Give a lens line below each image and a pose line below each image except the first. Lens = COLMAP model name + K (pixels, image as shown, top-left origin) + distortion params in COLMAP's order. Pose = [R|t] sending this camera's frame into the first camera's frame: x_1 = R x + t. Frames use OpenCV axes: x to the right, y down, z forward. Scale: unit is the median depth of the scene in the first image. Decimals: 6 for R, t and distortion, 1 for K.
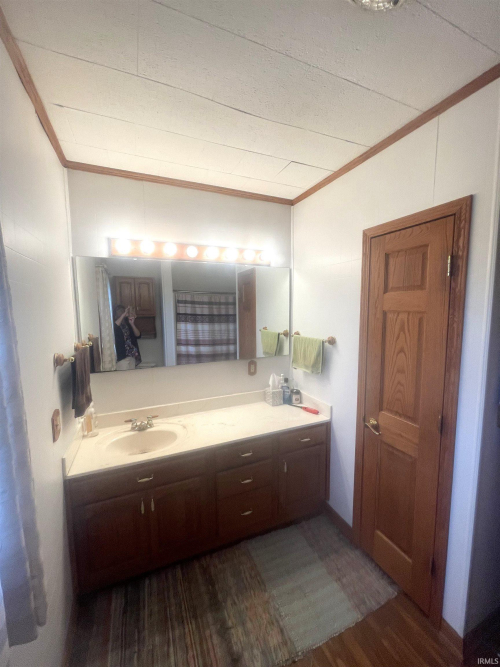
lens RADIAL K [[268.7, 0, 246.3], [0, 268.7, 337.5], [0, 0, 1]] dist [-0.004736, 0.000029]
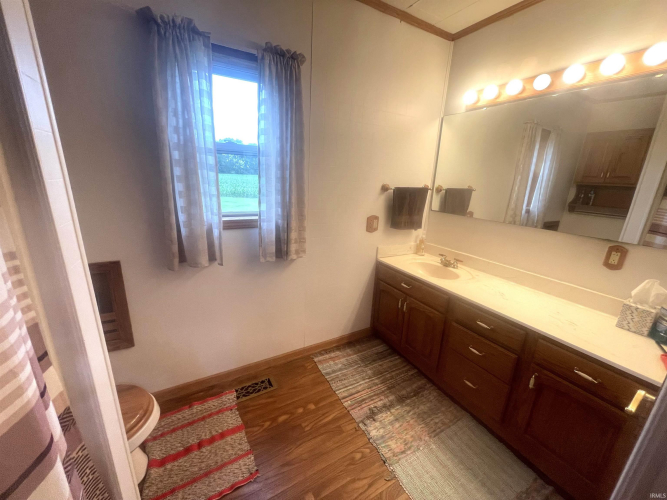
lens RADIAL K [[268.7, 0, 332.0], [0, 268.7, 250.7], [0, 0, 1]] dist [-0.004736, 0.000029]
pose [[0.110547, 0.293420, -0.949571, 0.883278], [-0.145088, 0.949955, 0.276648, 0.037413], [0.983224, 0.107189, 0.147586, 0.442202]]
